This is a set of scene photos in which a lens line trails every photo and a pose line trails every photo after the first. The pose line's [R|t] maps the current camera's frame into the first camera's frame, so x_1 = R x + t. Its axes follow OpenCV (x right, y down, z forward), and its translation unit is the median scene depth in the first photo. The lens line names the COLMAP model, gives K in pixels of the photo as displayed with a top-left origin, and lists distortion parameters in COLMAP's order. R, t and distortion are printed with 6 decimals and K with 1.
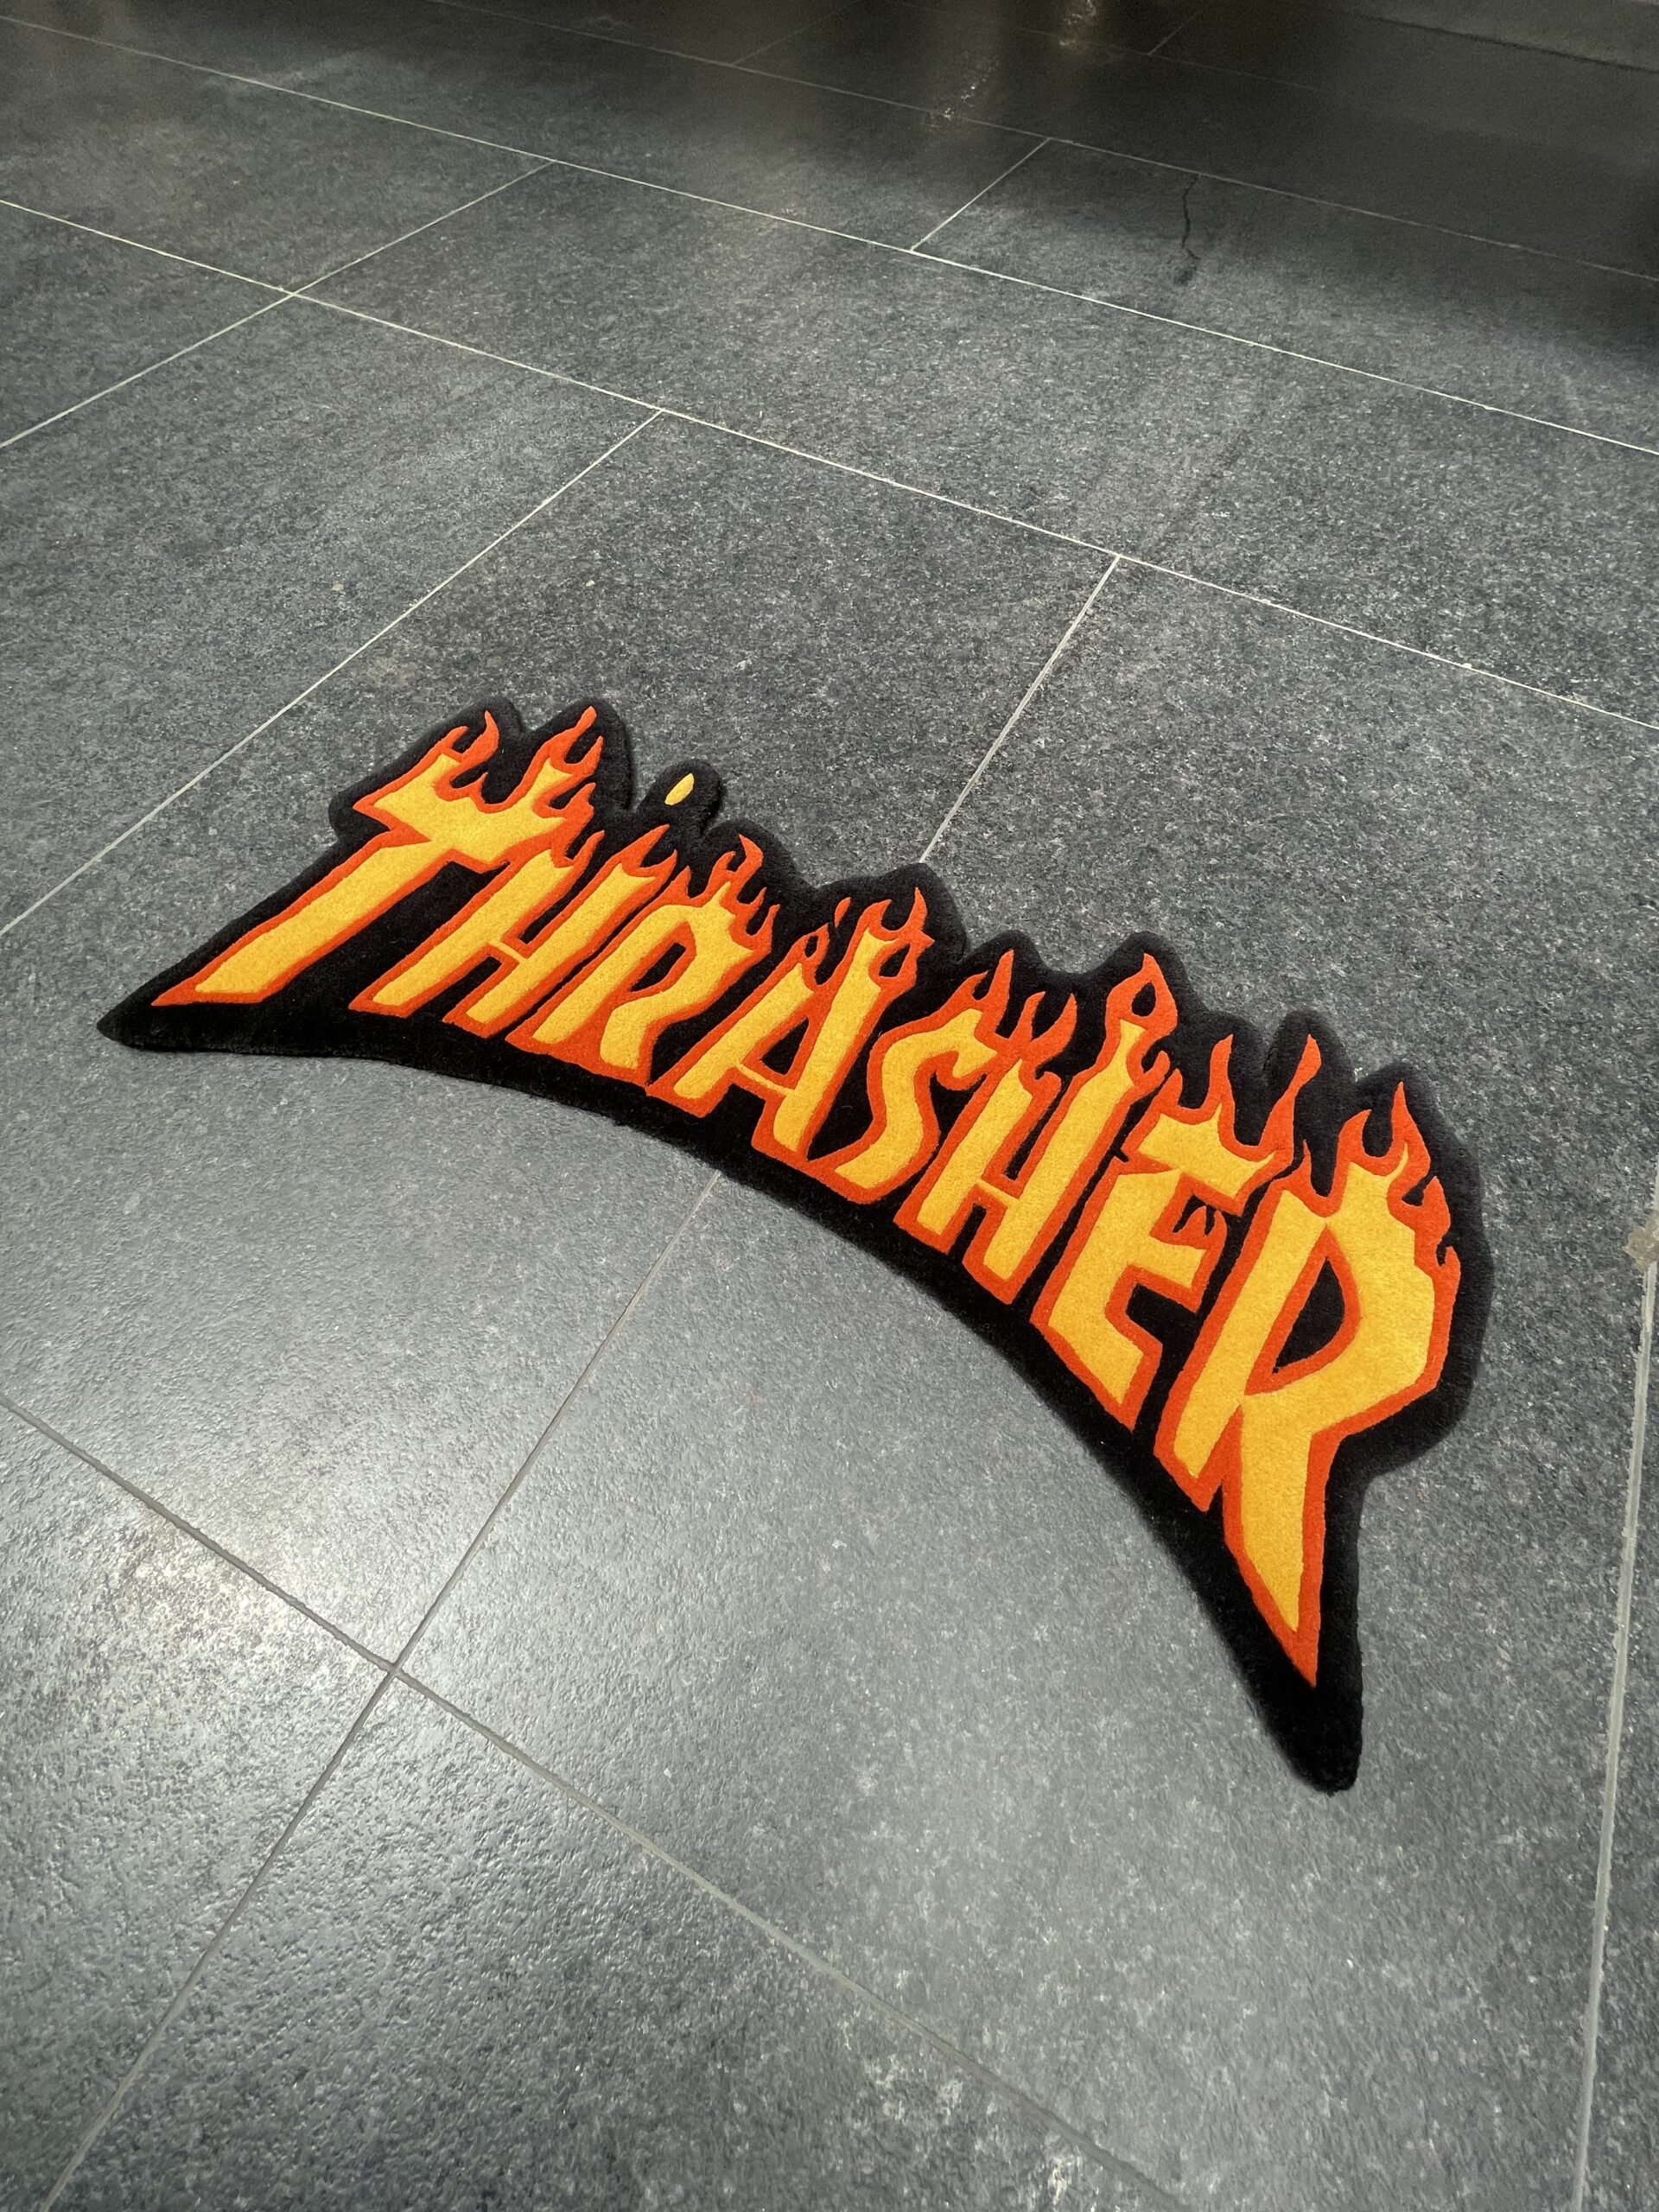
lens RADIAL K [[887.5, 0, 829.5], [0, 887.5, 1106.0], [0, 0, 1]] dist [-0.001590, -0.000343]
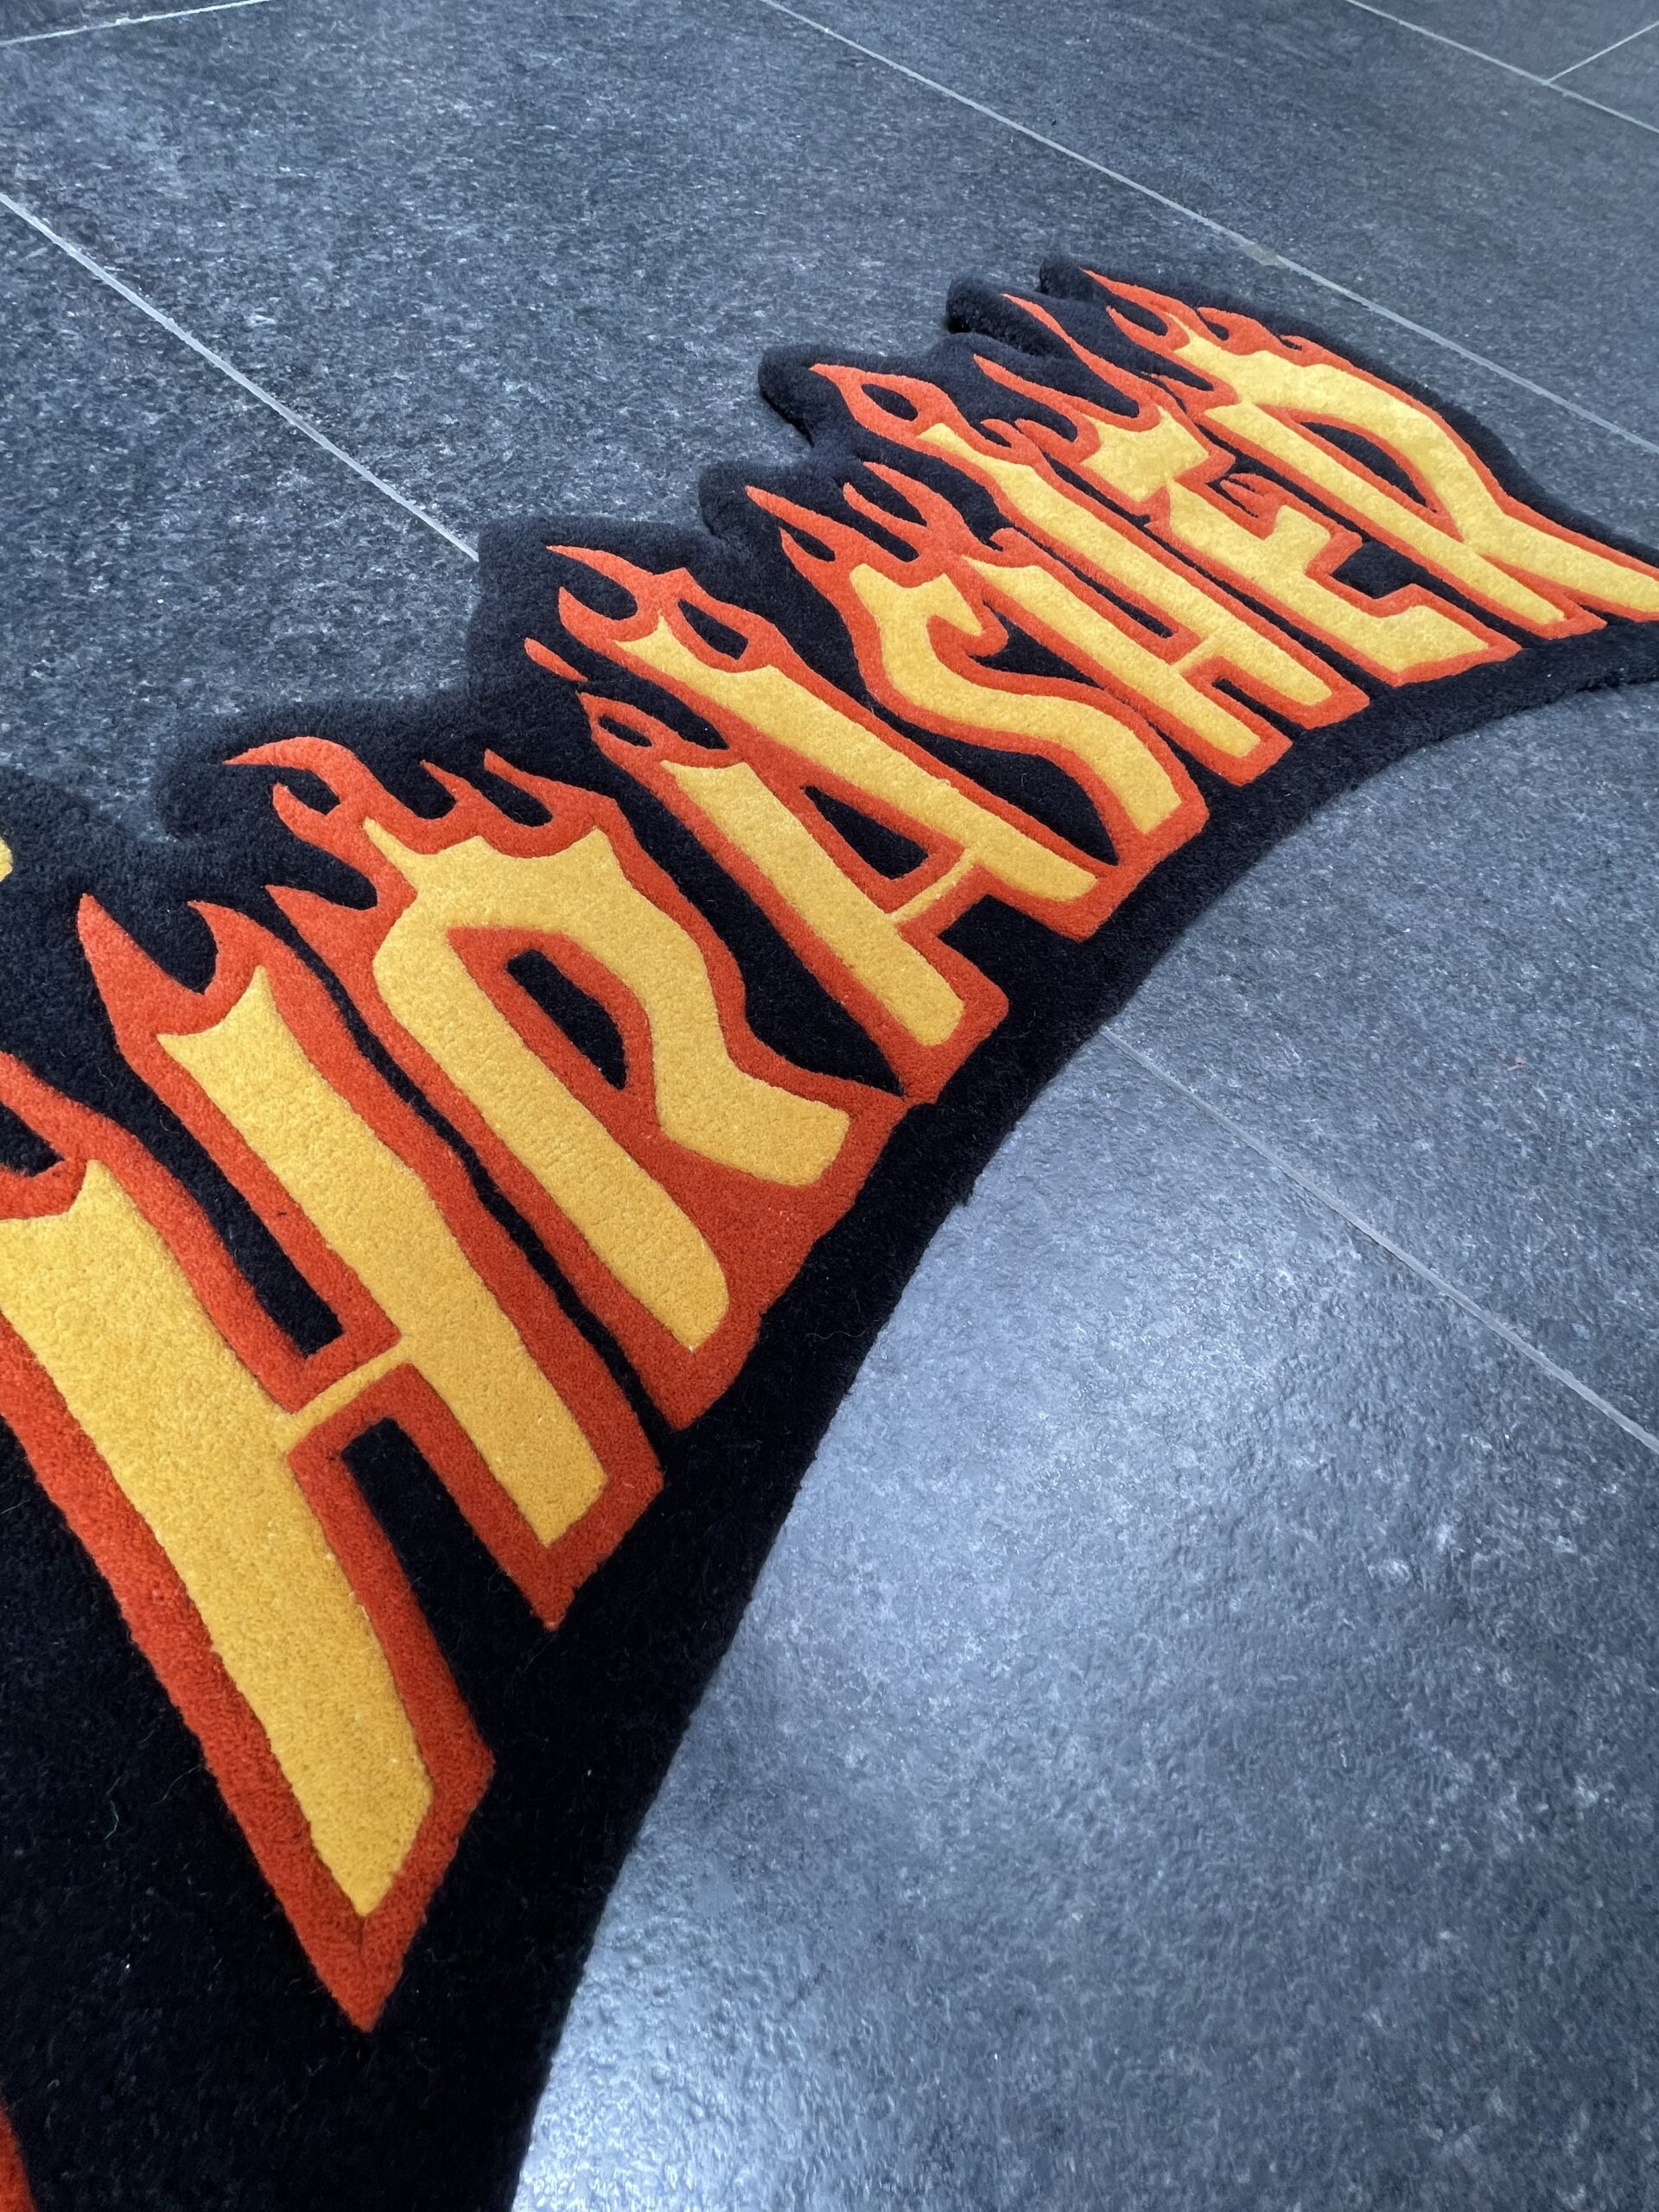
lens RADIAL K [[887.5, 0, 829.5], [0, 887.5, 1106.0], [0, 0, 1]] dist [-0.001590, -0.000343]
pose [[0.237303, -0.878267, 0.415131, -0.365664], [0.798763, 0.419618, 0.431160, -0.217763], [-0.552870, 0.229275, 0.801104, 0.632503]]
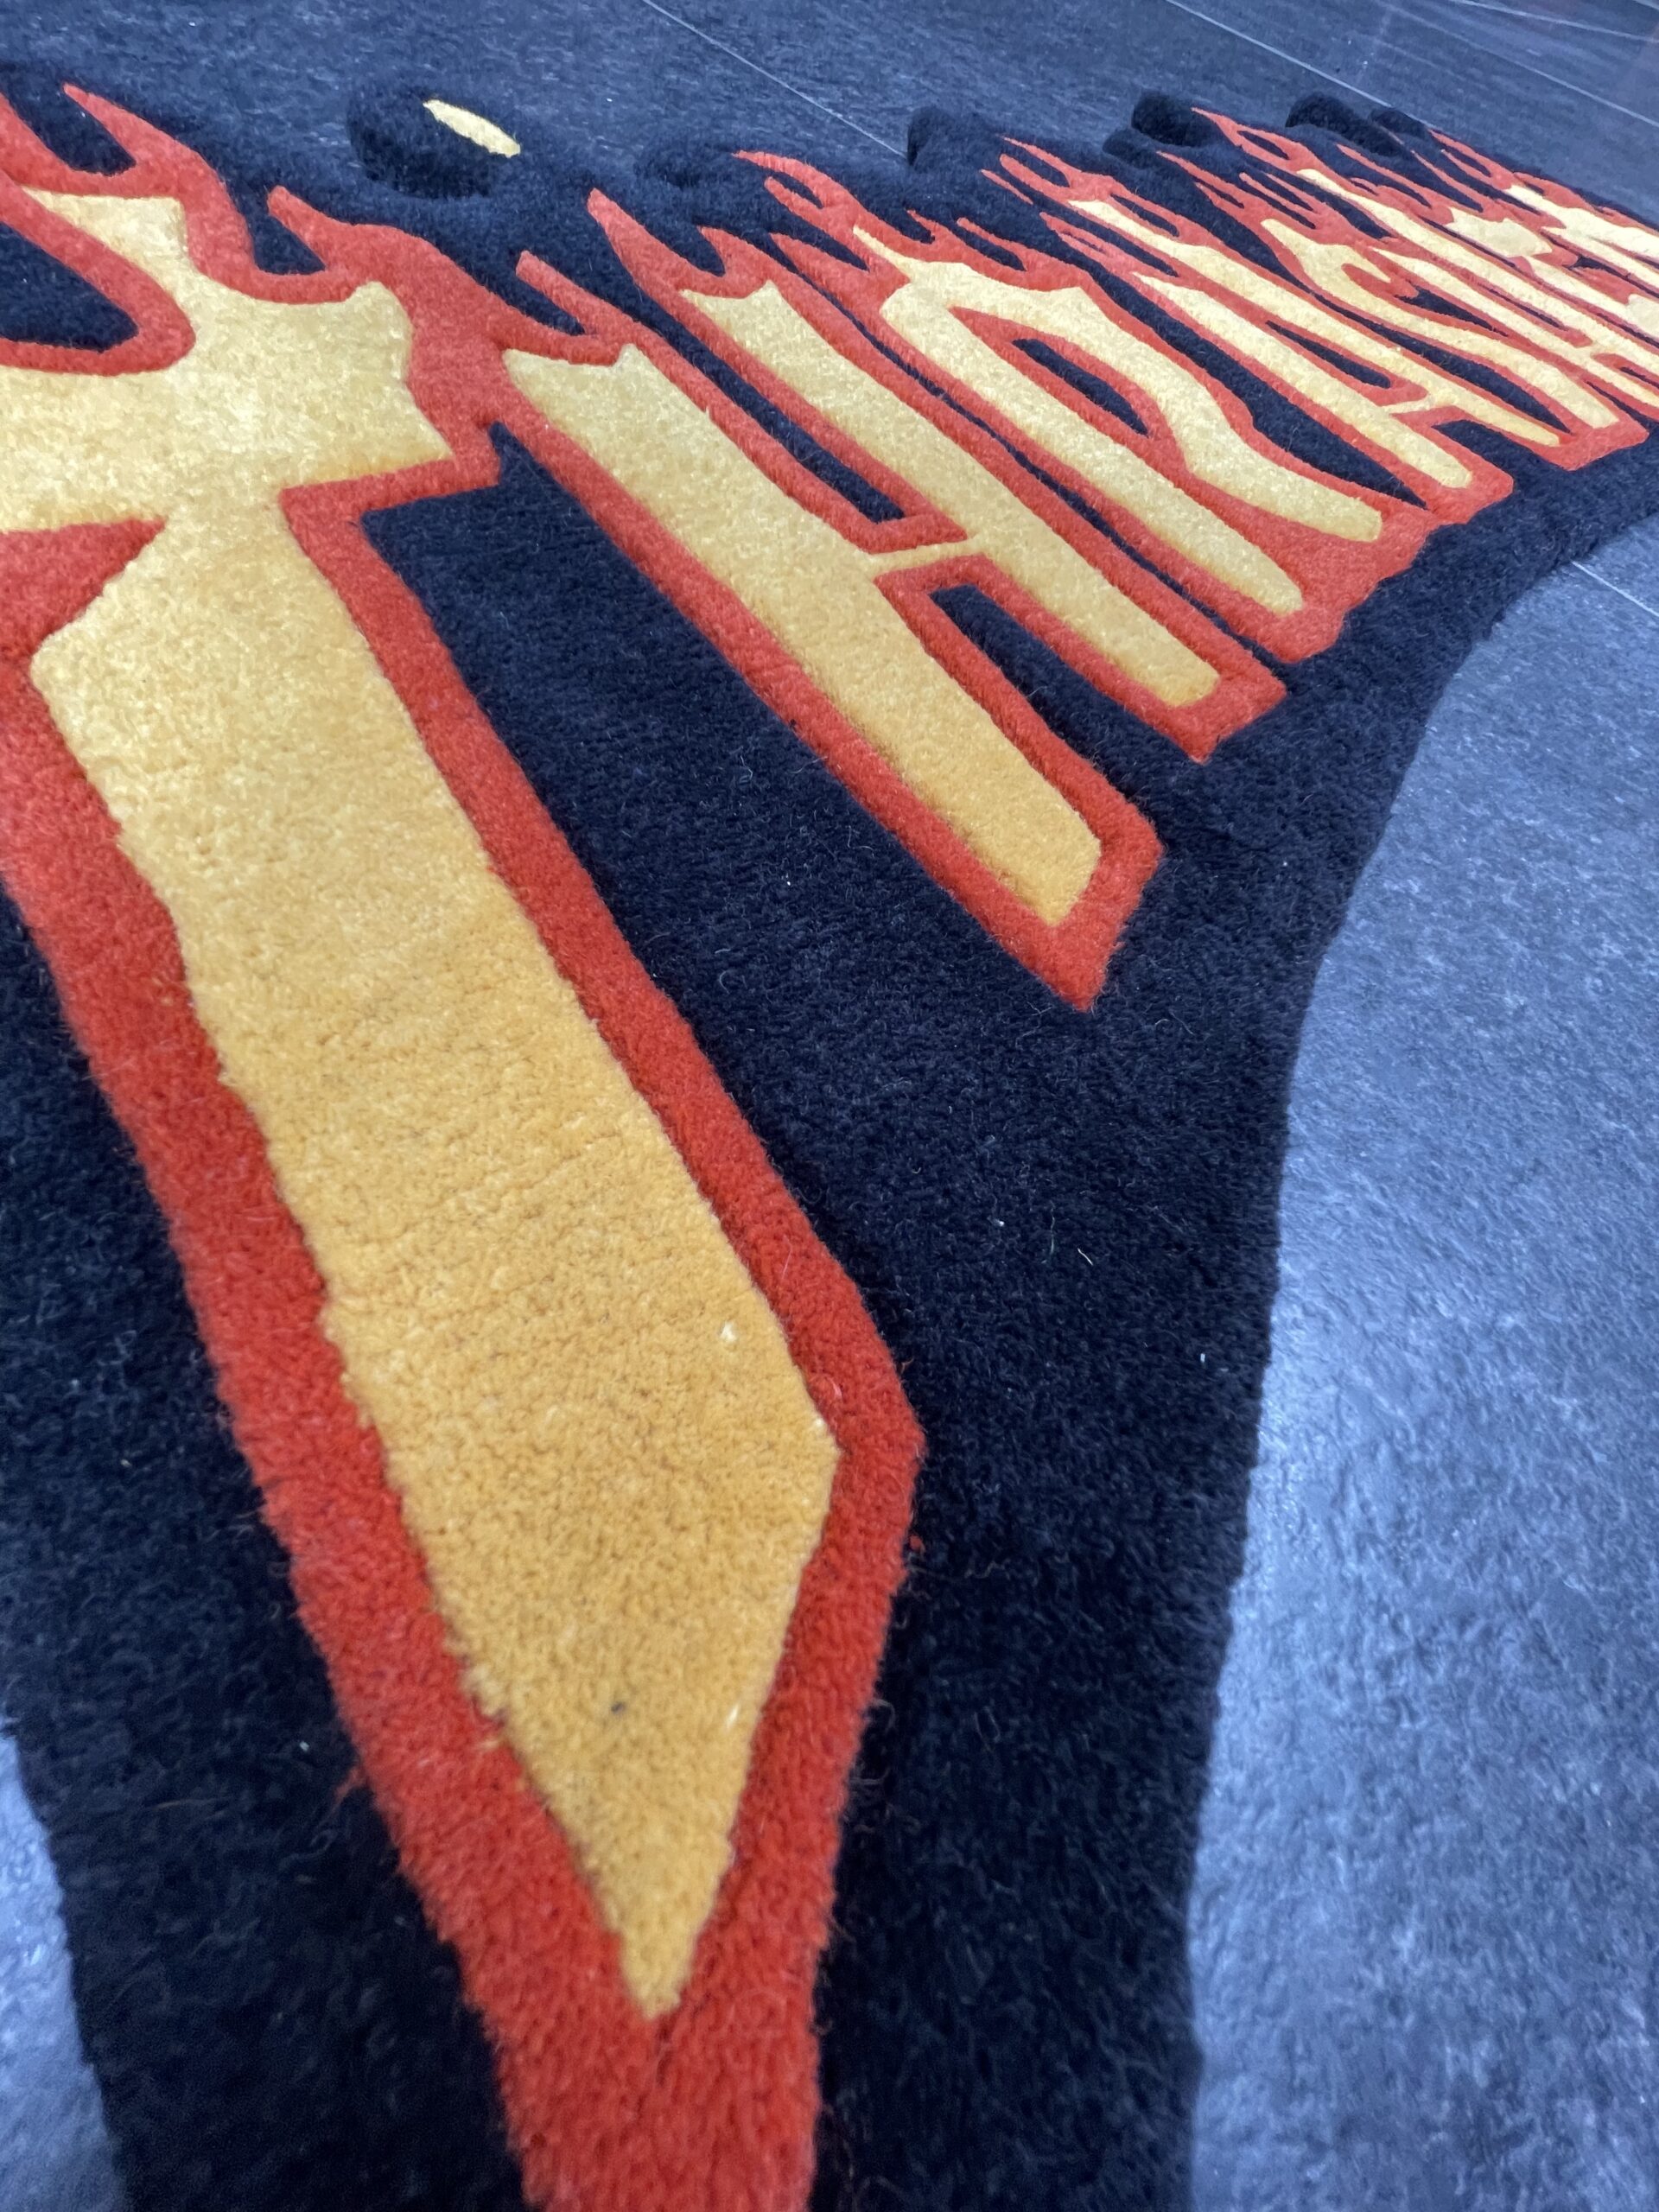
lens RADIAL K [[887.5, 0, 829.5], [0, 887.5, 1106.0], [0, 0, 1]] dist [-0.001590, -0.000343]
pose [[0.347070, -0.792814, 0.500987, -0.650862], [0.726592, 0.565064, 0.390854, -0.208407], [-0.592964, 0.228360, 0.772169, 0.850749]]
